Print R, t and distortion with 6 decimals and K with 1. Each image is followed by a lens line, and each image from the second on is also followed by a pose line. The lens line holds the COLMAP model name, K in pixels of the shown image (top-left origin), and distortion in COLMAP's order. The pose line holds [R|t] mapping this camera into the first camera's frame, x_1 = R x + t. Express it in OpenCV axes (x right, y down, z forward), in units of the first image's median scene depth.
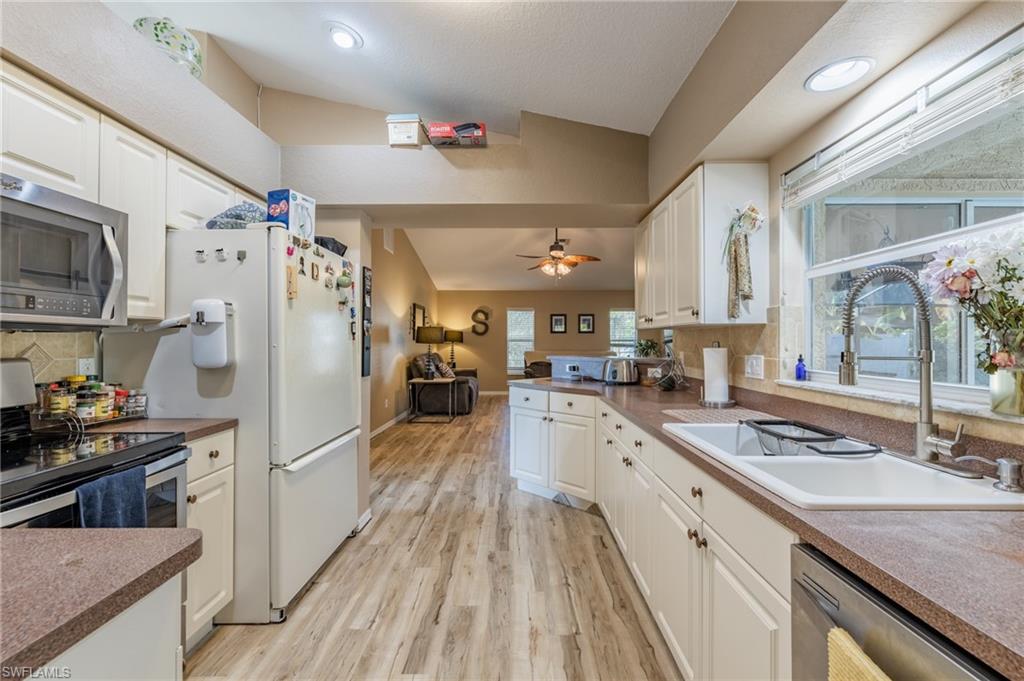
lens RADIAL K [[440.9, 0, 517.6], [0, 440.9, 338.5], [0, 0, 1]] dist [-0.002669, -0.001331]
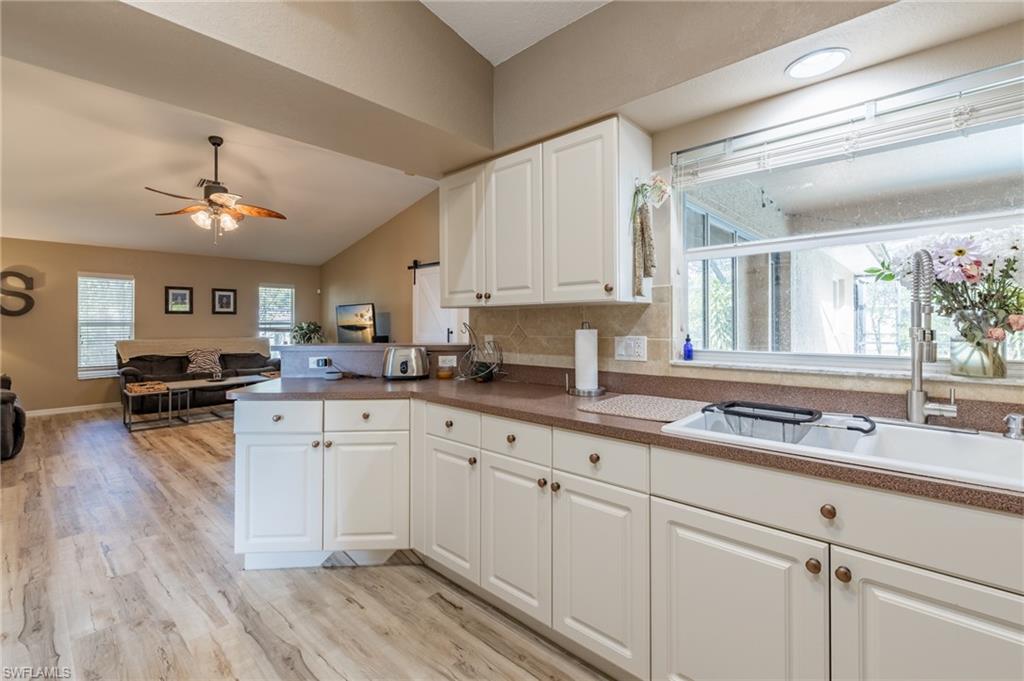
lens RADIAL K [[440.9, 0, 516.3], [0, 440.9, 322.0], [0, 0, 1]] dist [-0.002669, -0.001331]
pose [[0.667138, 0.000224, 0.744934, -0.307131], [0.000058, 1.000000, -0.000353, 0.006320], [-0.744934, 0.000279, 0.667138, 0.500634]]
